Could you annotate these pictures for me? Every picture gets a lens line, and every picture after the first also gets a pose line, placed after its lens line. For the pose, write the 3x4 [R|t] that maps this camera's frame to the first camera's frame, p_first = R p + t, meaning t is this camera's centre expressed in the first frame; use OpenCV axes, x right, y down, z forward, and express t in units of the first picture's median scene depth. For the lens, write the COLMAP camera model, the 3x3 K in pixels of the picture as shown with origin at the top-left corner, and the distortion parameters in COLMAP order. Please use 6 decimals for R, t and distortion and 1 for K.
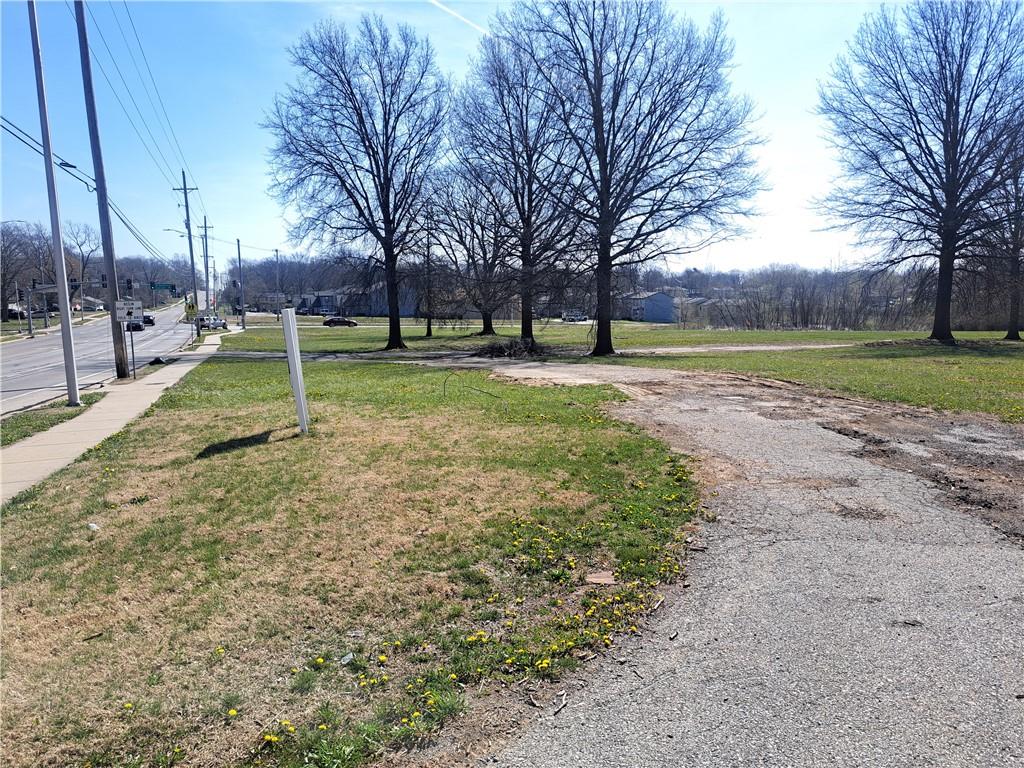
lens RADIAL K [[744.3, 0, 512.0], [0, 744.3, 384.0], [0, 0, 1]] dist [0.084483, -0.061112]
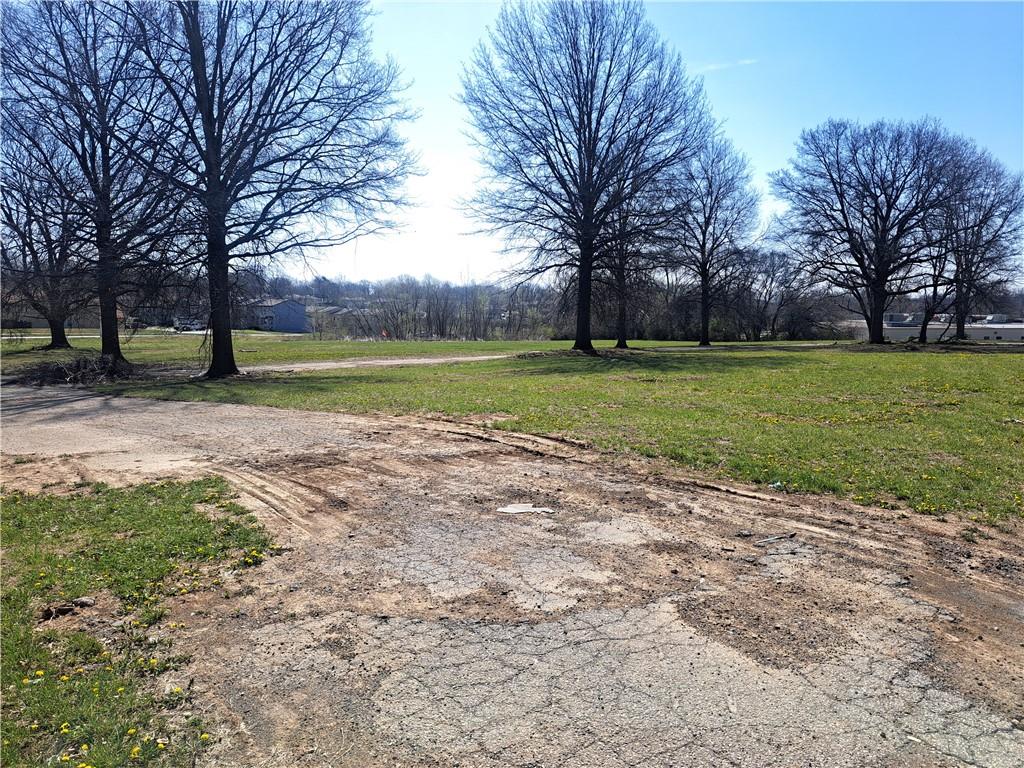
lens RADIAL K [[740.5, 0, 512.0], [0, 740.5, 384.0], [0, 0, 1]] dist [0.089820, -0.085162]
pose [[0.885220, -0.035915, 0.463784, 0.028188], [0.041861, 0.999120, -0.002528, -0.015382], [-0.463286, 0.021652, 0.885944, 0.182270]]
